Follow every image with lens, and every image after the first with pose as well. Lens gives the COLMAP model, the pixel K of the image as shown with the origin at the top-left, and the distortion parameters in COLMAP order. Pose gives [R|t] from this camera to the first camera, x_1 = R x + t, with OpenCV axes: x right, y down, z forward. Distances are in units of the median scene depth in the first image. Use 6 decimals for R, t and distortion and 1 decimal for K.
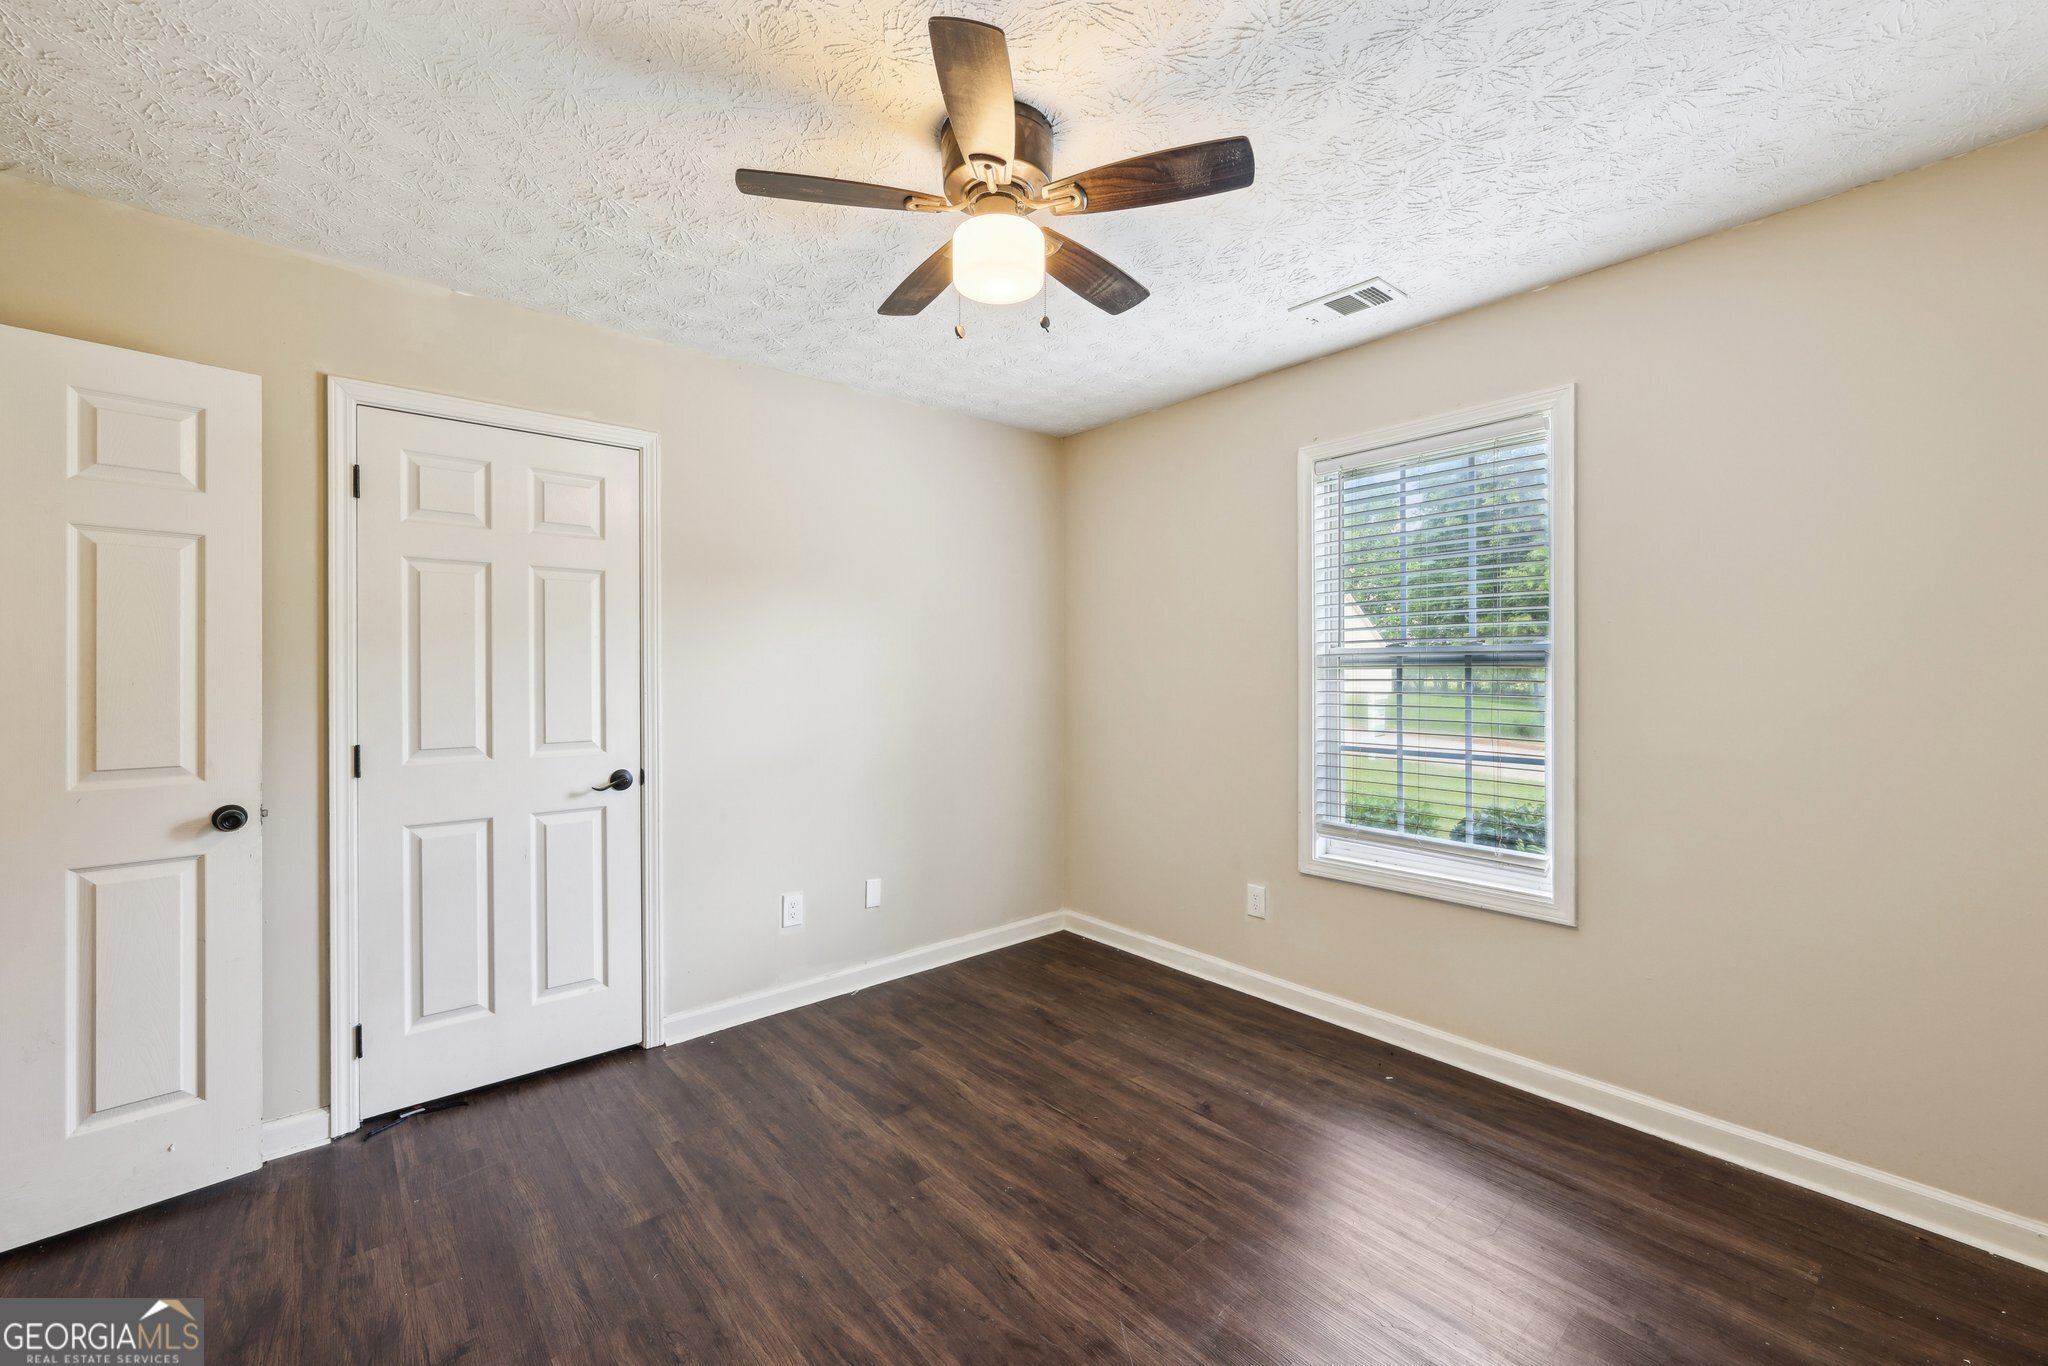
lens RADIAL K [[829.9, 0, 1006.5], [0, 829.9, 683.3], [0, 0, 1]] dist [0.011797, -0.000217]
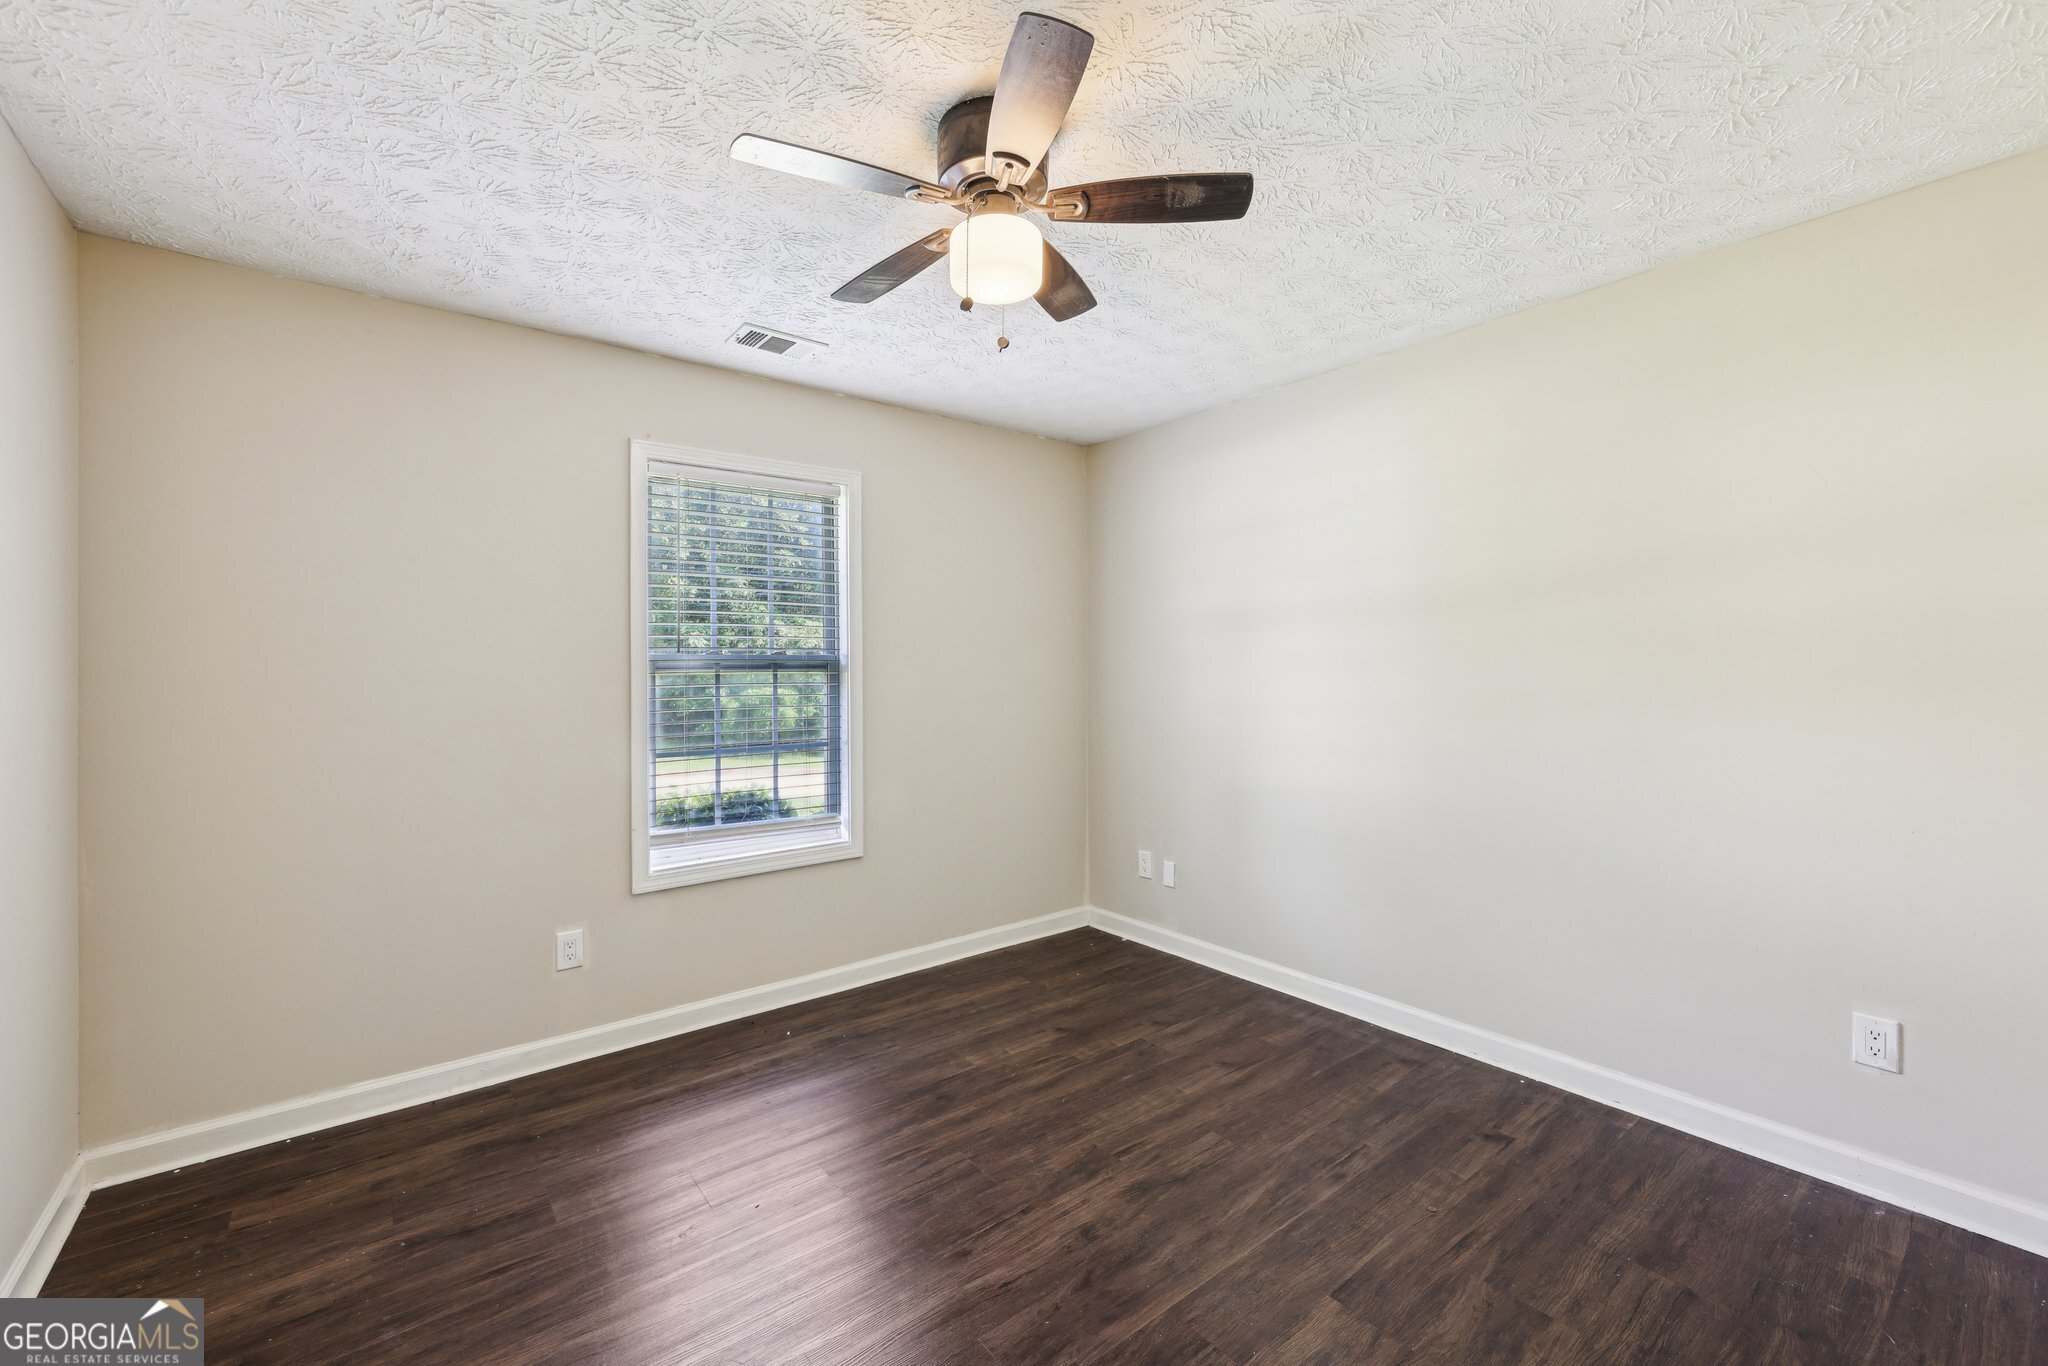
lens RADIAL K [[842.5, 0, 1025.1], [0, 842.5, 673.0], [0, 0, 1]] dist [0.010959, -0.000064]
pose [[0.018023, 0.002452, 0.999835, -0.640311], [0.022692, 0.999738, -0.002861, -0.005041], [-0.999580, 0.022740, 0.017963, 0.605961]]
